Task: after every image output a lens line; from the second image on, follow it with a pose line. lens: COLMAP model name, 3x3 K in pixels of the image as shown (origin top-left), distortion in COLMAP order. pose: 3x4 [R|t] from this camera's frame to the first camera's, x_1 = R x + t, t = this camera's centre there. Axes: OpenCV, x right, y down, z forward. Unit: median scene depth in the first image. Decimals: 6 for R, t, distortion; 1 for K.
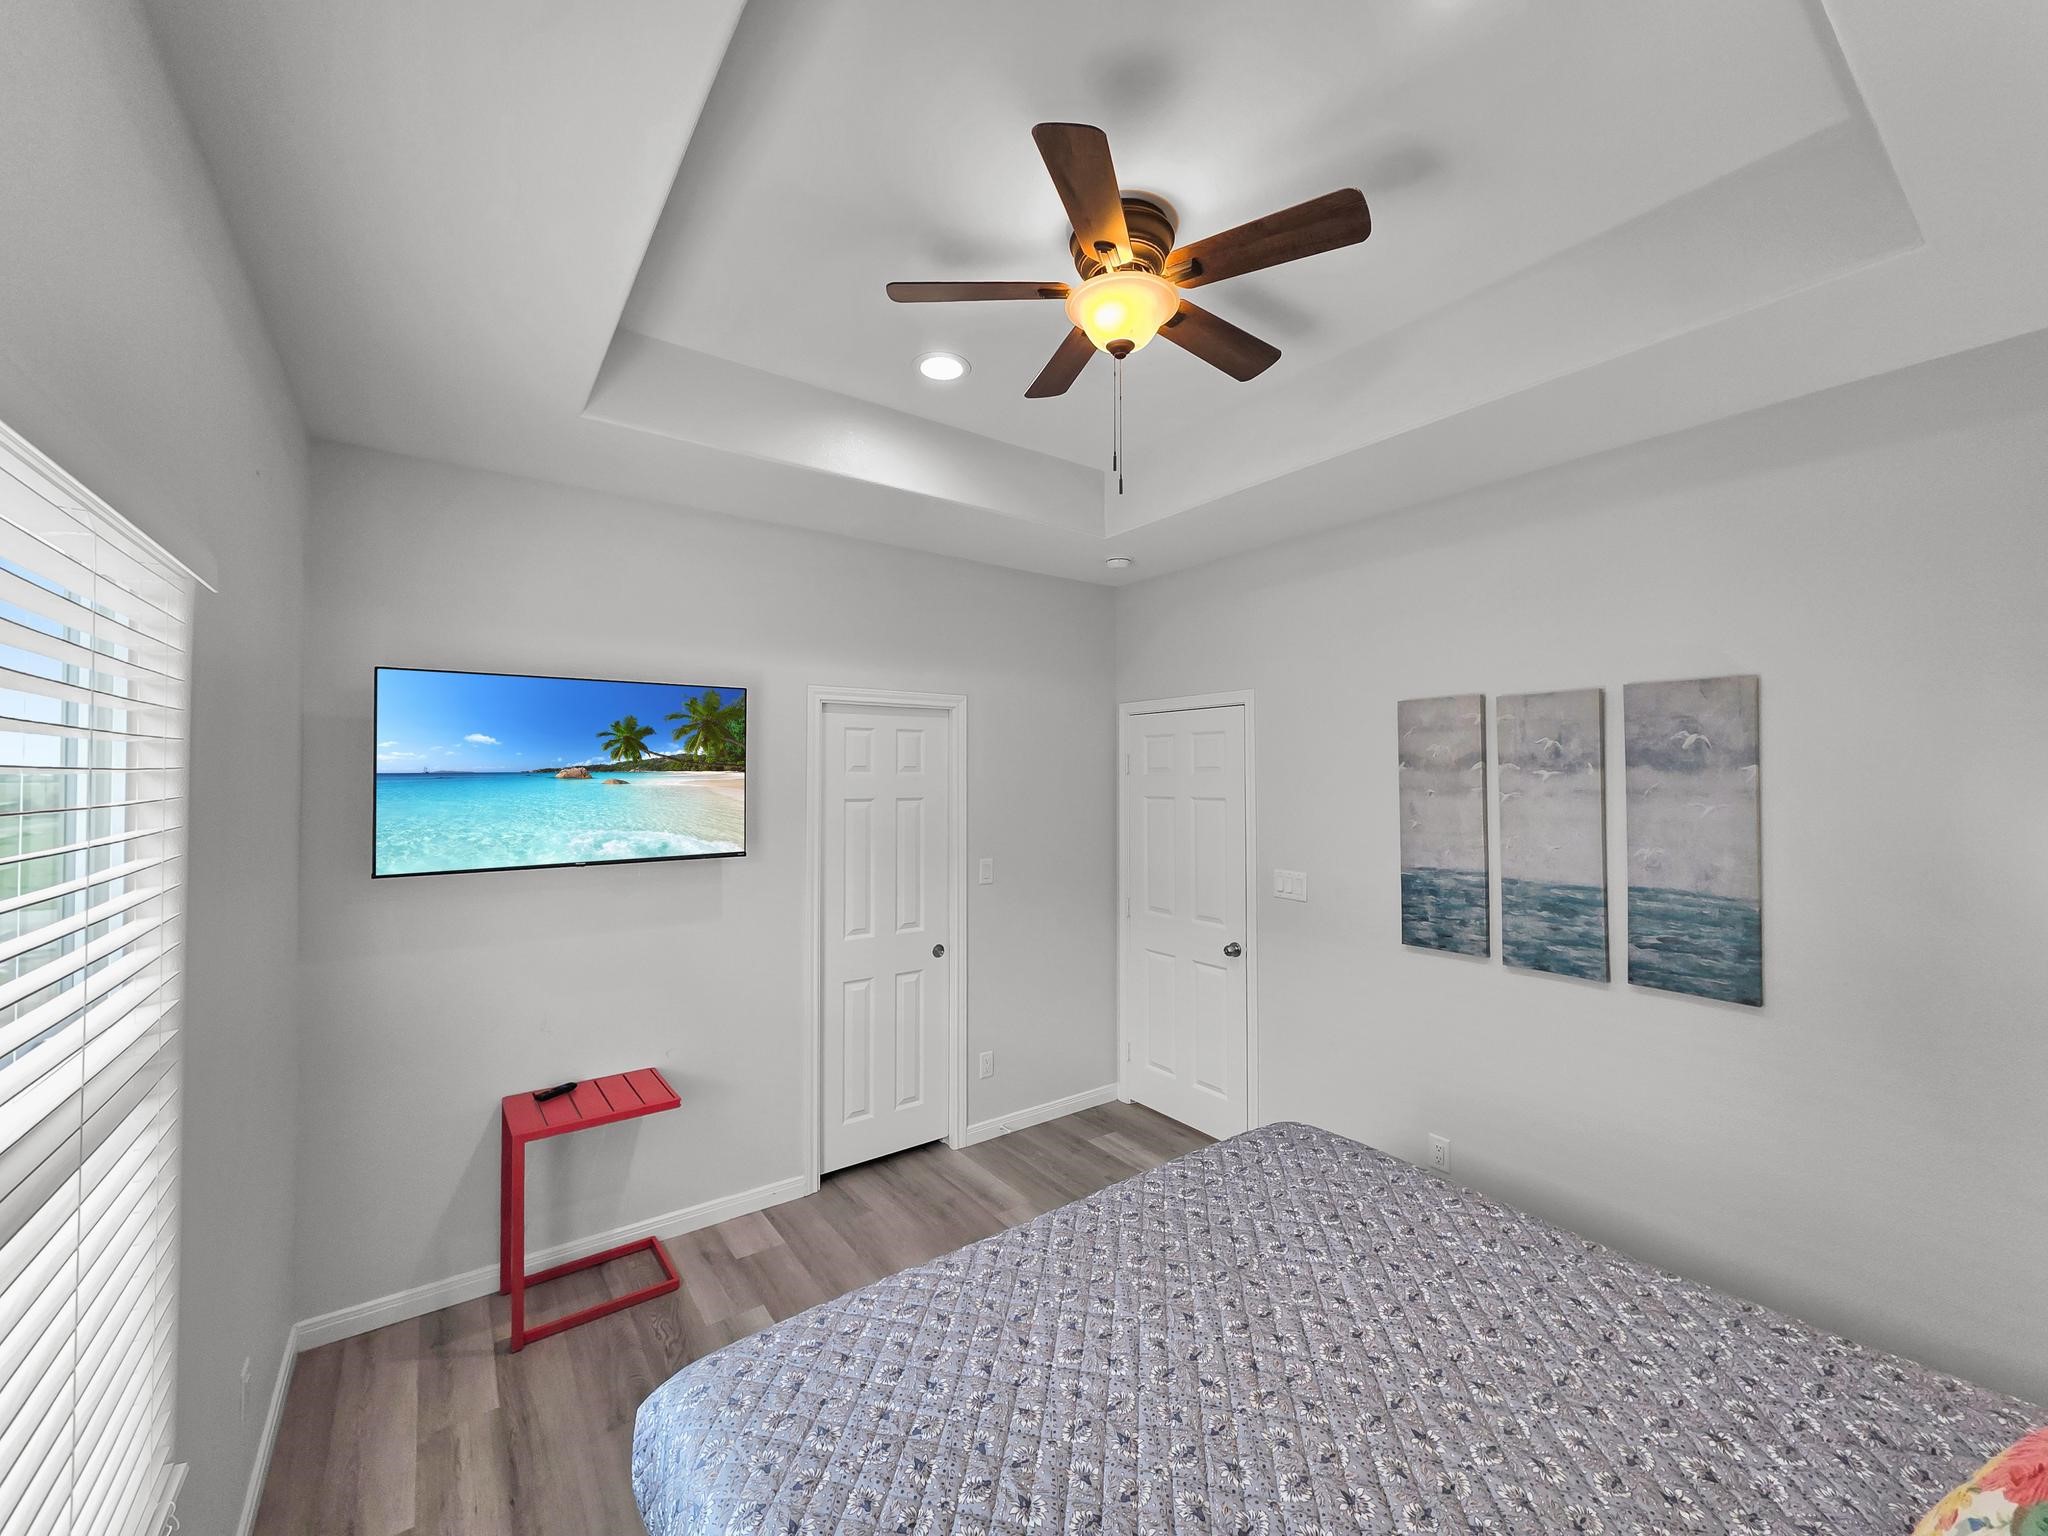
lens RADIAL K [[820.4, 0, 1075.2], [0, 820.4, 783.7], [0, 0, 1]] dist [0.002219, -0.000237]
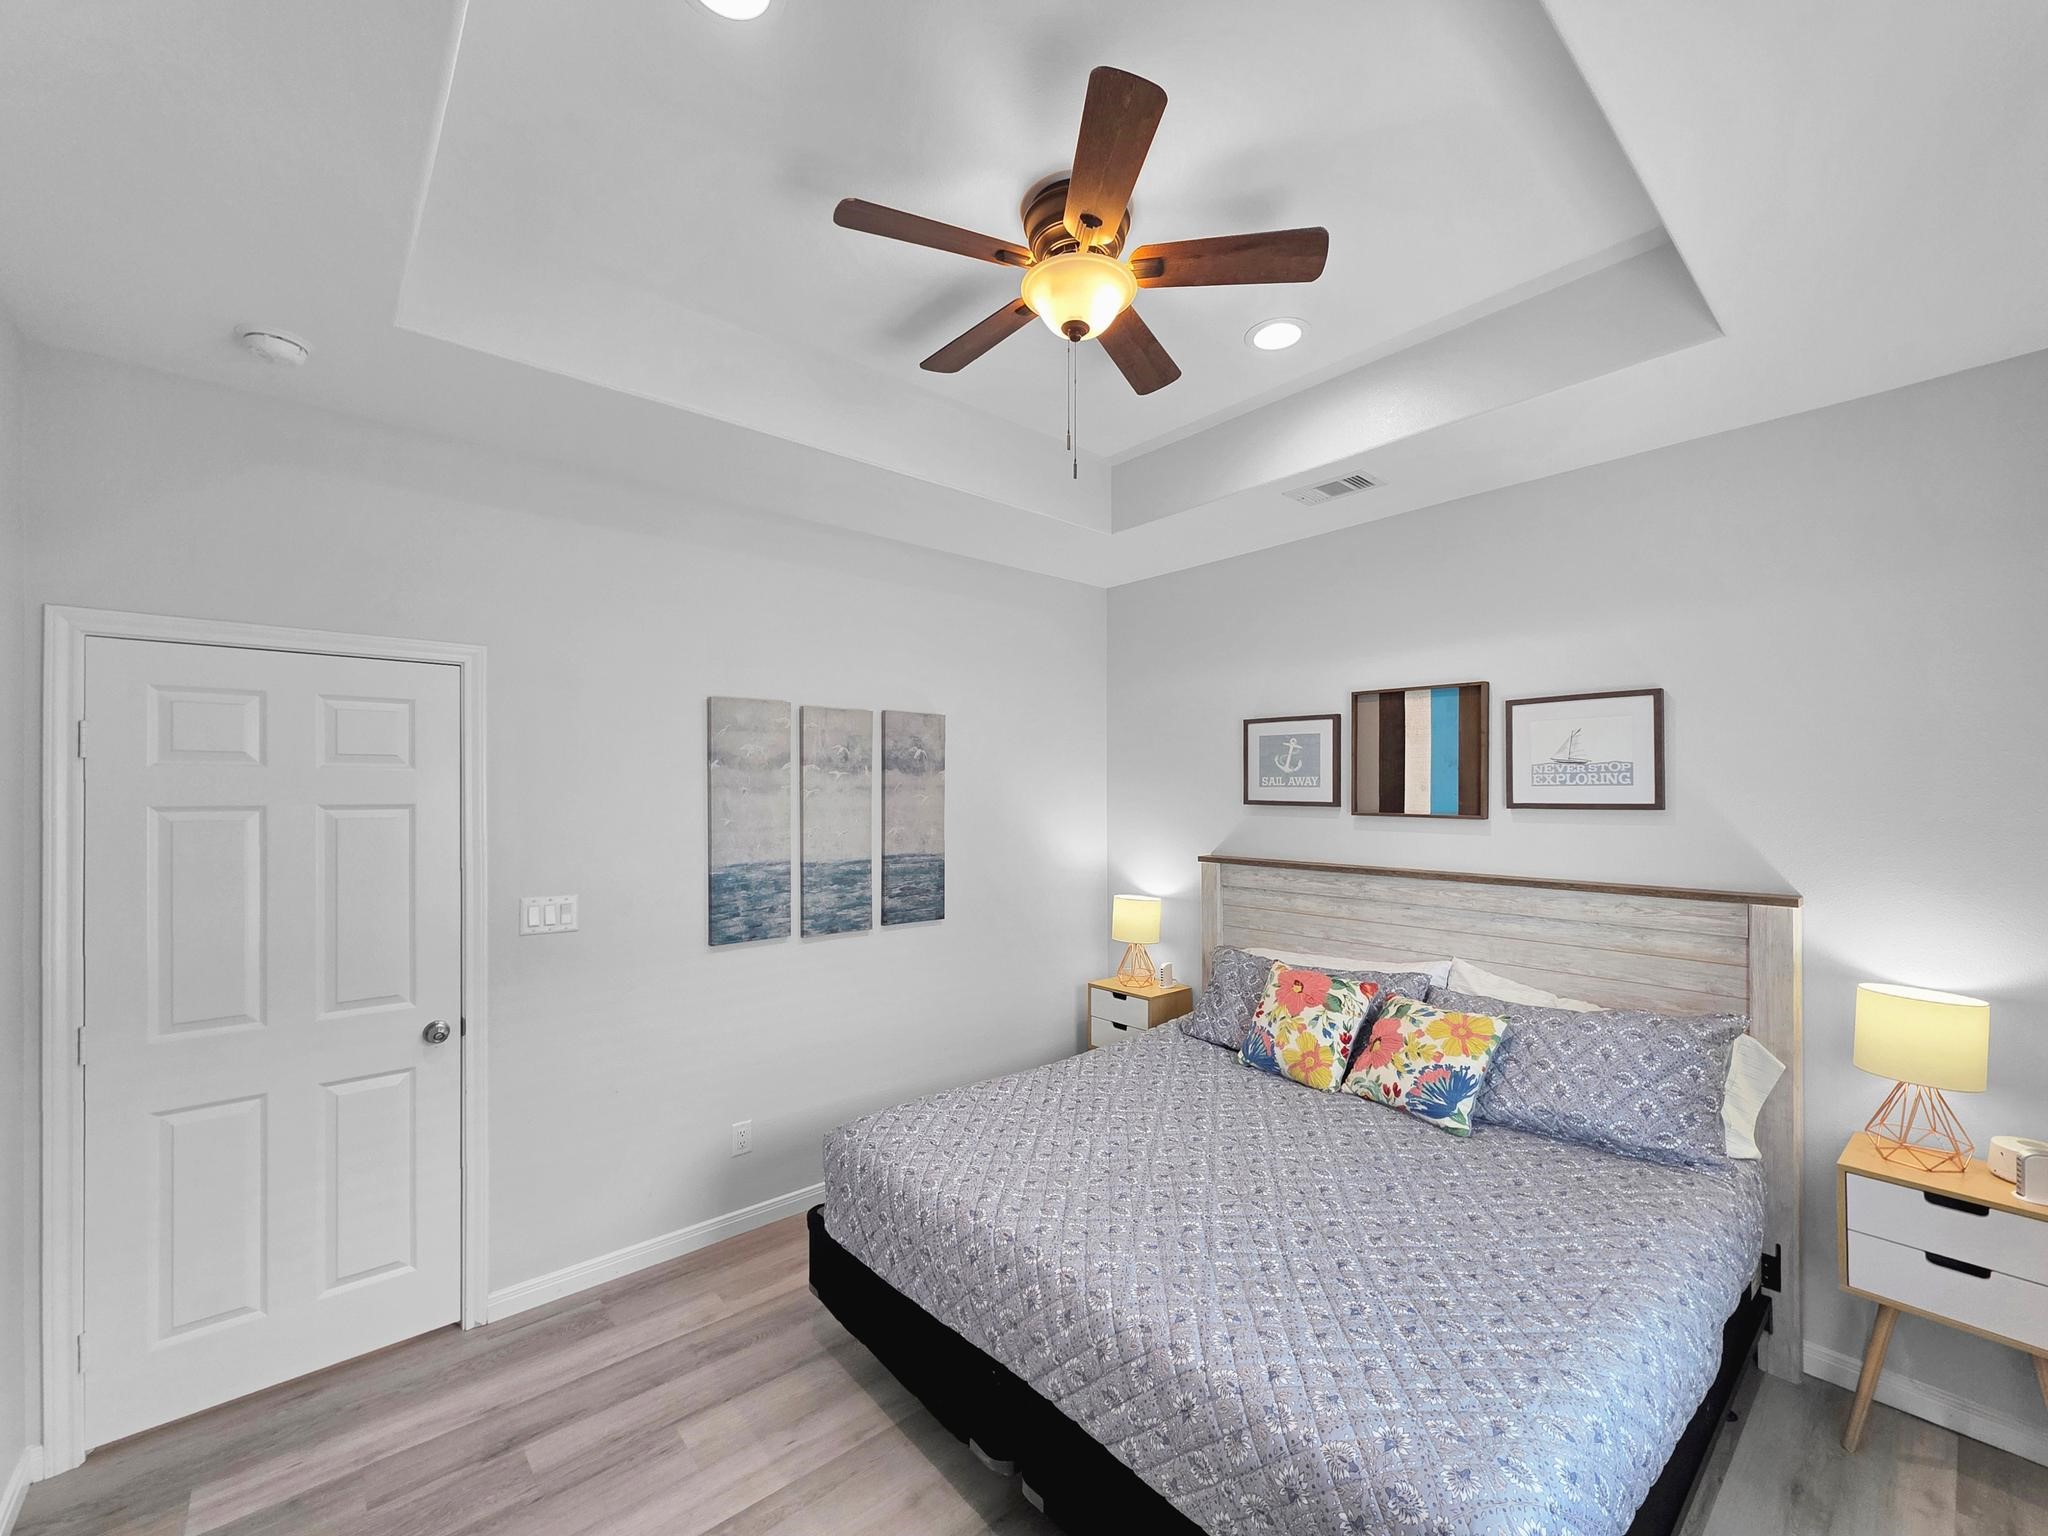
lens RADIAL K [[820.4, 0, 976.3], [0, 820.4, 805.2], [0, 0, 1]] dist [0.002219, -0.000237]
pose [[-0.019505, -0.015108, 0.999696, -0.654583], [0.009808, 0.999835, 0.015301, 0.017972], [-0.999762, 0.010103, -0.019354, 0.794798]]
